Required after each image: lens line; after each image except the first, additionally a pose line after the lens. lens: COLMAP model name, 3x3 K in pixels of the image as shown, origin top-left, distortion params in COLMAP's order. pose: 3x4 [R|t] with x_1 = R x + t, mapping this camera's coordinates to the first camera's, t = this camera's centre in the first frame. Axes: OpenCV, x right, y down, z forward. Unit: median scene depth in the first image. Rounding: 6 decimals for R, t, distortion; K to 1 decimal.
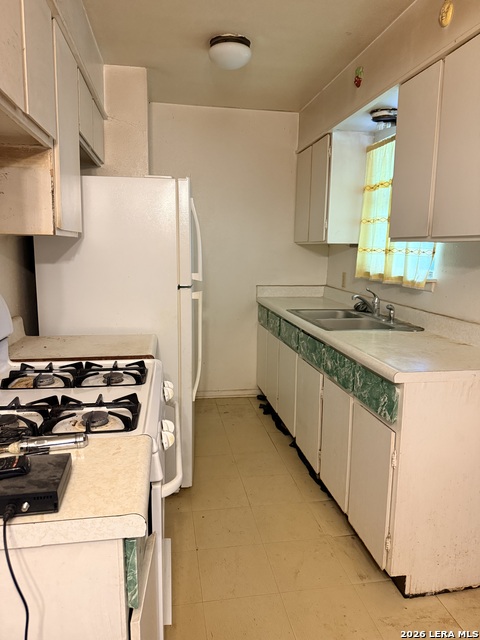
lens RADIAL K [[448.2, 0, 239.4], [0, 448.2, 323.1], [0, 0, 1]] dist [0.035063, -0.007821]
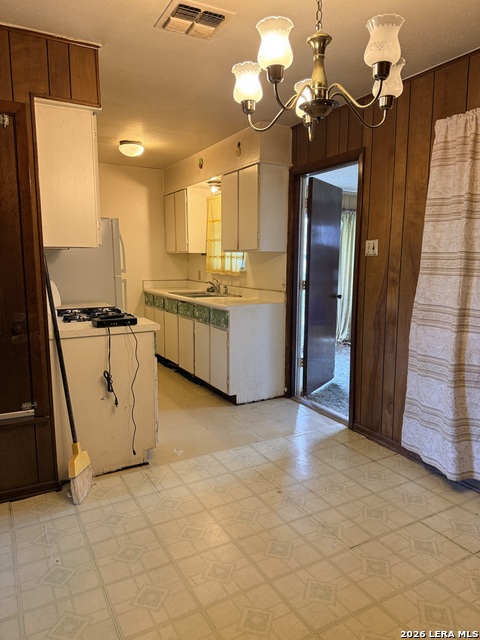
lens RADIAL K [[448.2, 0, 241.1], [0, 448.2, 320.6], [0, 0, 1]] dist [0.035063, -0.007821]
pose [[0.942833, -0.054761, 0.328737, -0.272652], [0.063239, 0.997884, -0.015145, 0.166179], [-0.327212, 0.035068, 0.944300, -0.941491]]
